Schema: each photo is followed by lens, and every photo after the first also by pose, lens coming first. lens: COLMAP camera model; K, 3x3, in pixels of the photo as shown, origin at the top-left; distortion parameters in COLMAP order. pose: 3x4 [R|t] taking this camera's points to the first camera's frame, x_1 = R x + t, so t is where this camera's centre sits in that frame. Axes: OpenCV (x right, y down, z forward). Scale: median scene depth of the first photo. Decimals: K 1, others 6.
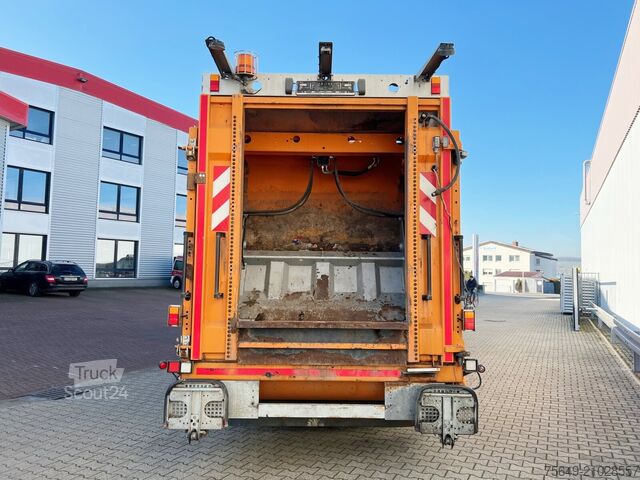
lens RADIAL K [[489.9, 0, 320.3], [0, 489.9, 245.0], [0, 0, 1]] dist [0.025824, -0.010195]
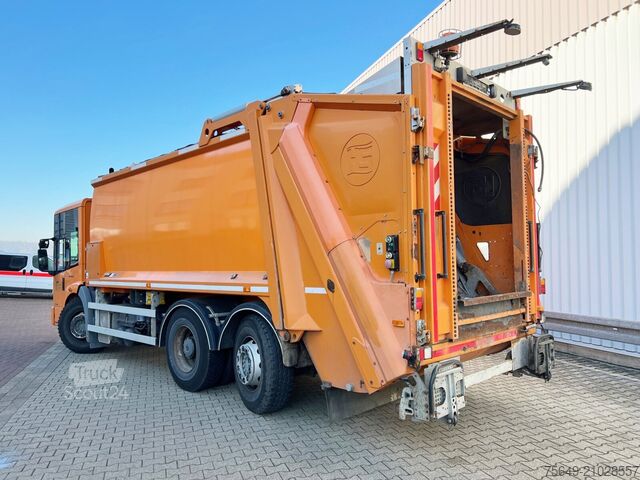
lens RADIAL K [[489.9, 0, 320.1], [0, 489.9, 240.0], [0, 0, 1]] dist [0.025824, -0.010195]
pose [[0.695555, 0.011195, 0.718386, -1.069440], [-0.028572, 0.999519, 0.012089, 0.024372], [-0.717905, -0.028934, 0.695540, 0.481397]]
